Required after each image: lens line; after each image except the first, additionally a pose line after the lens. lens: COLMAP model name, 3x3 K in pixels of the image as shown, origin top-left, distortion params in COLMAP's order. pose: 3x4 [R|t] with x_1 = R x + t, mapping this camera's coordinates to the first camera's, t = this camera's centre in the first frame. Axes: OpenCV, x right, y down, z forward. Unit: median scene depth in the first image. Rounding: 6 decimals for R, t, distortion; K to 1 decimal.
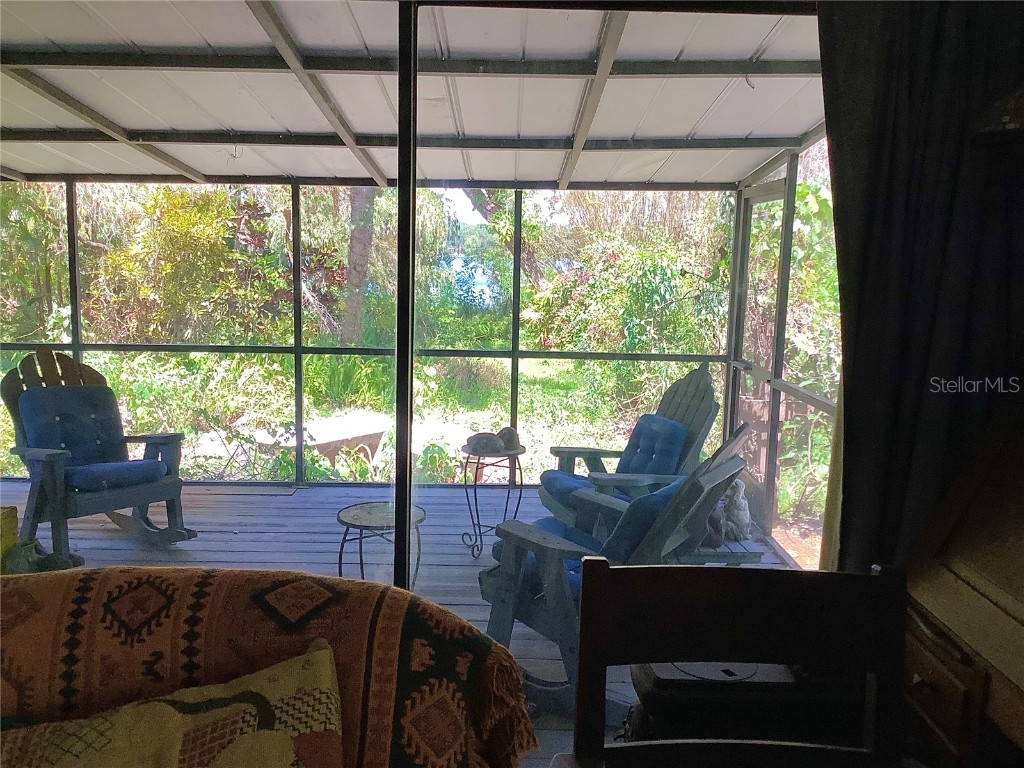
lens RADIAL K [[952.4, 0, 512.0], [0, 952.4, 384.0], [0, 0, 1]] dist [0.028650, -0.011230]
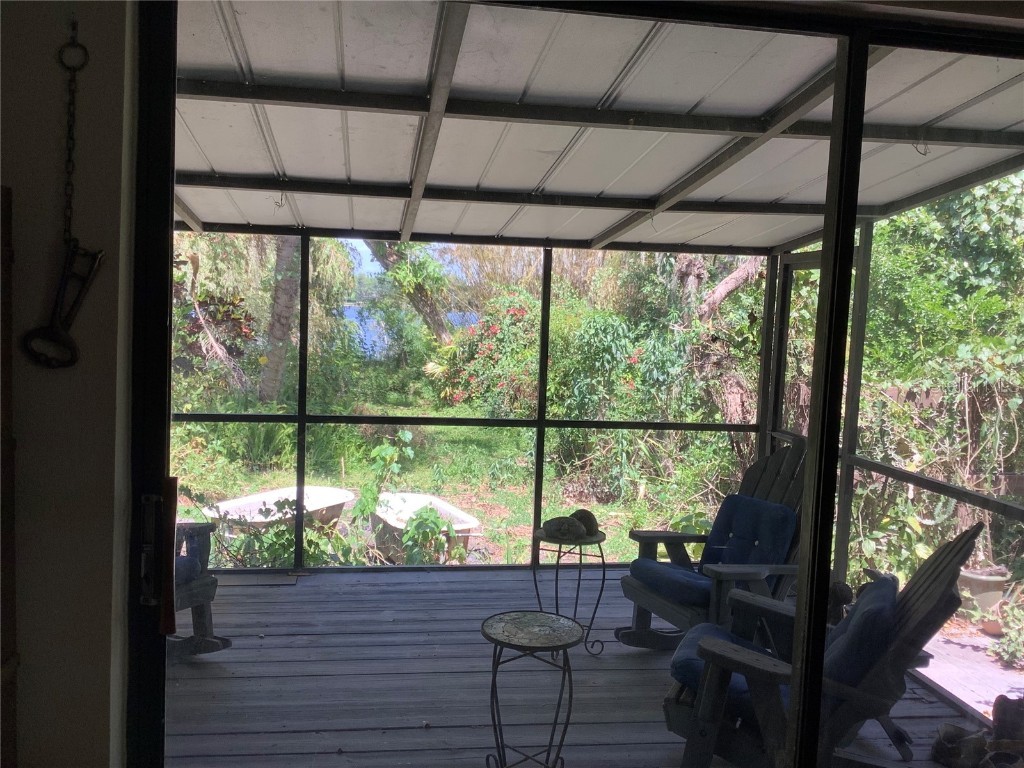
lens RADIAL K [[952.4, 0, 512.0], [0, 952.4, 384.0], [0, 0, 1]] dist [0.028650, -0.011230]
pose [[0.987556, 0.005219, 0.157184, -0.099636], [0.002770, 0.998717, -0.050561, -0.013433], [-0.157246, 0.050367, 0.986274, 0.051122]]
